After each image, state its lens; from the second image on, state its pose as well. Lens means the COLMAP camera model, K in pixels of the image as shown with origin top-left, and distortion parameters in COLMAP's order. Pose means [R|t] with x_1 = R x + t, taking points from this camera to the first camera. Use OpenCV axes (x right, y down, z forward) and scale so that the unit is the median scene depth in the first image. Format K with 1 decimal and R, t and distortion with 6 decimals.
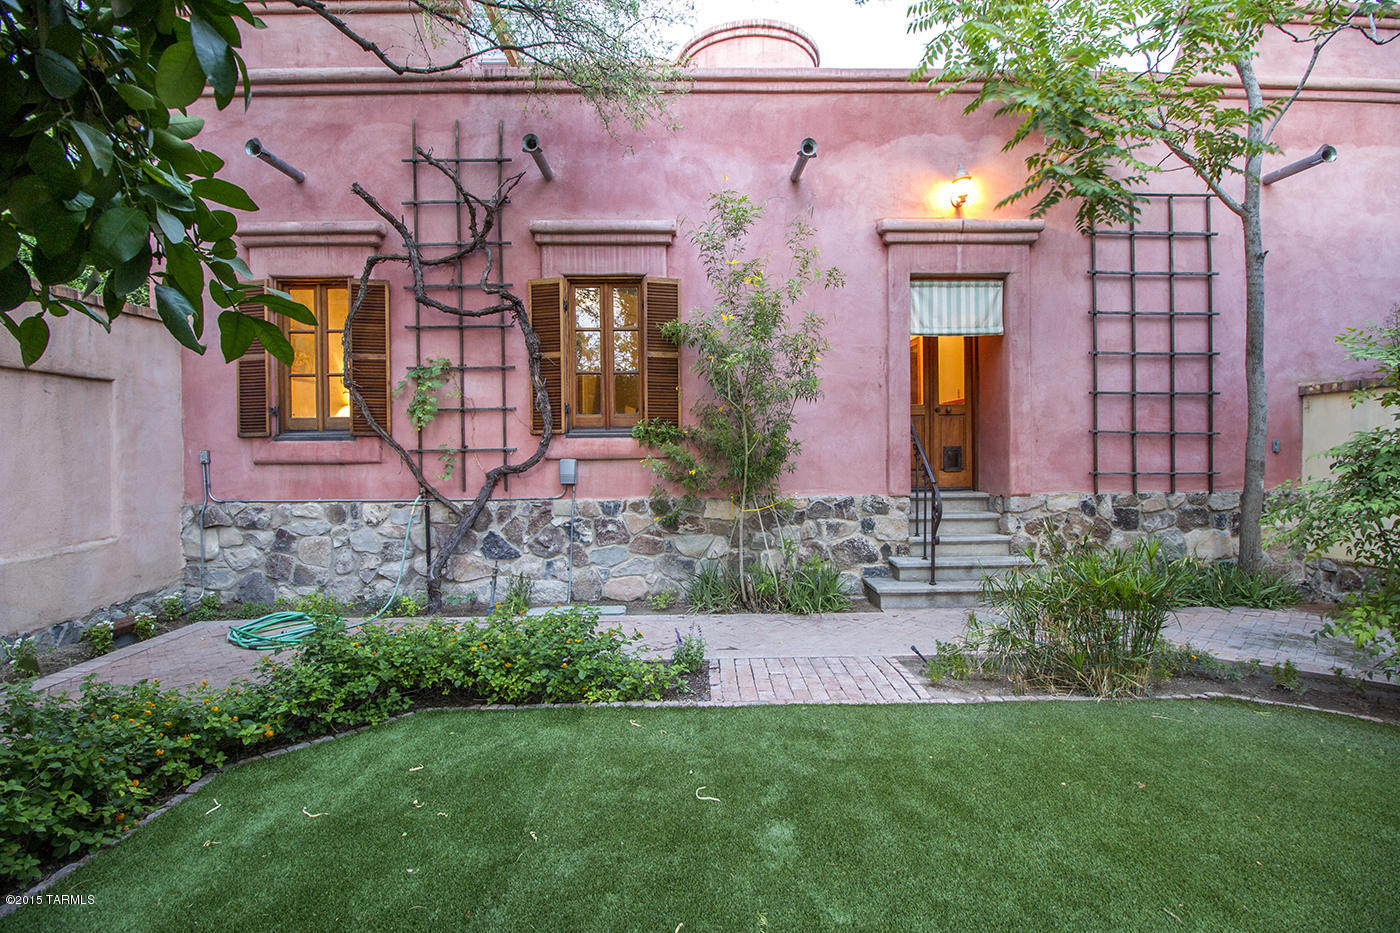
lens RADIAL K [[640.4, 0, 697.7], [0, 640.4, 464.1], [0, 0, 1]] dist [-0.013976, -0.002531]
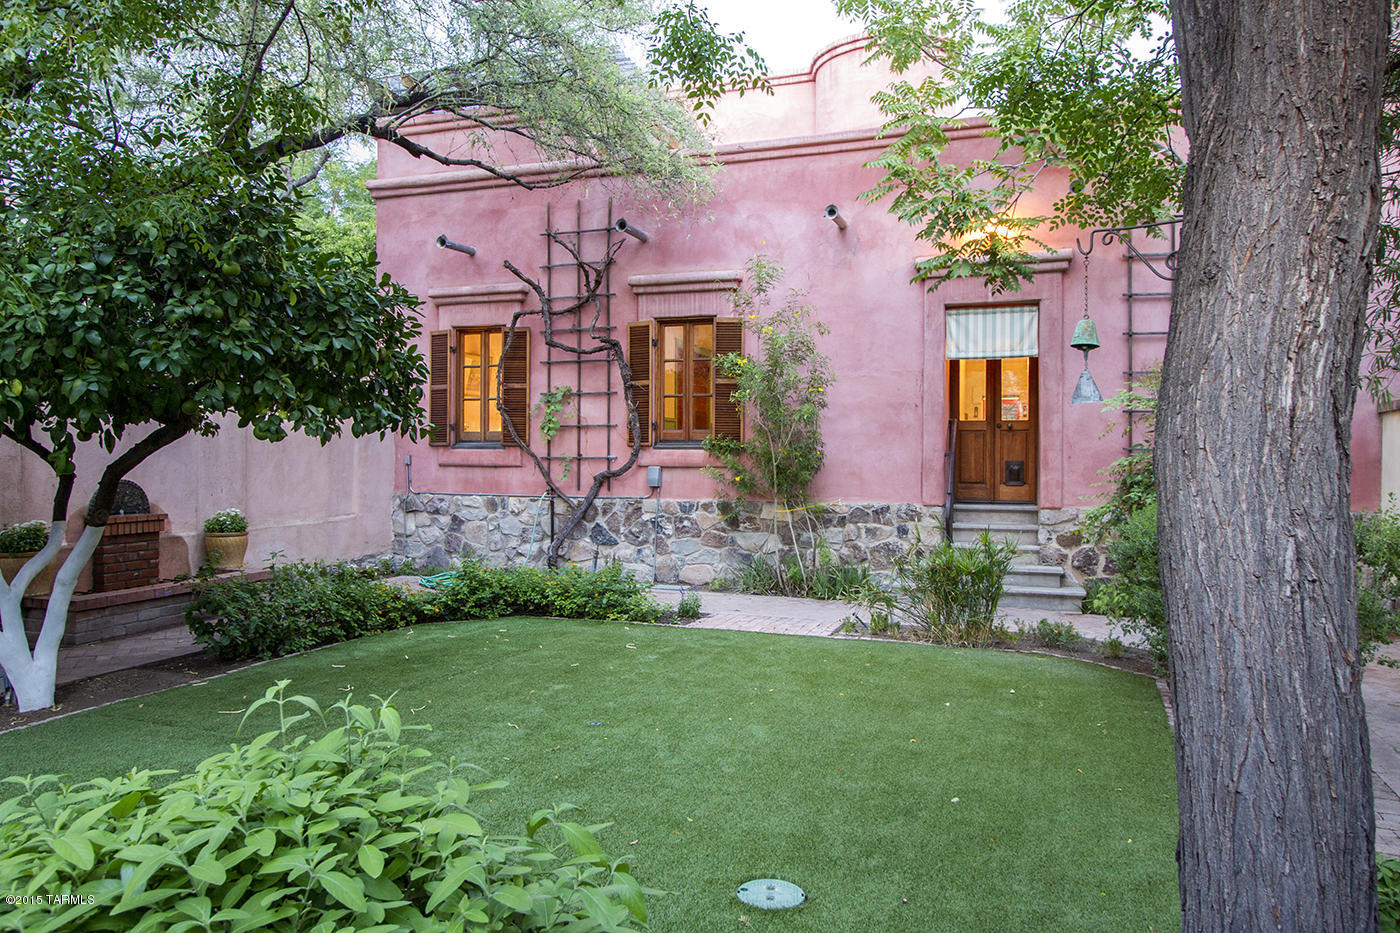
lens RADIAL K [[969.1, 0, 701.1], [0, 969.1, 464.6], [0, 0, 1]] dist [-0.010610, -0.000685]
pose [[0.936303, 0.017845, -0.350739, 0.537845], [-0.021735, 0.999738, -0.007156, 0.000183], [0.350519, 0.014323, 0.936446, -0.721334]]
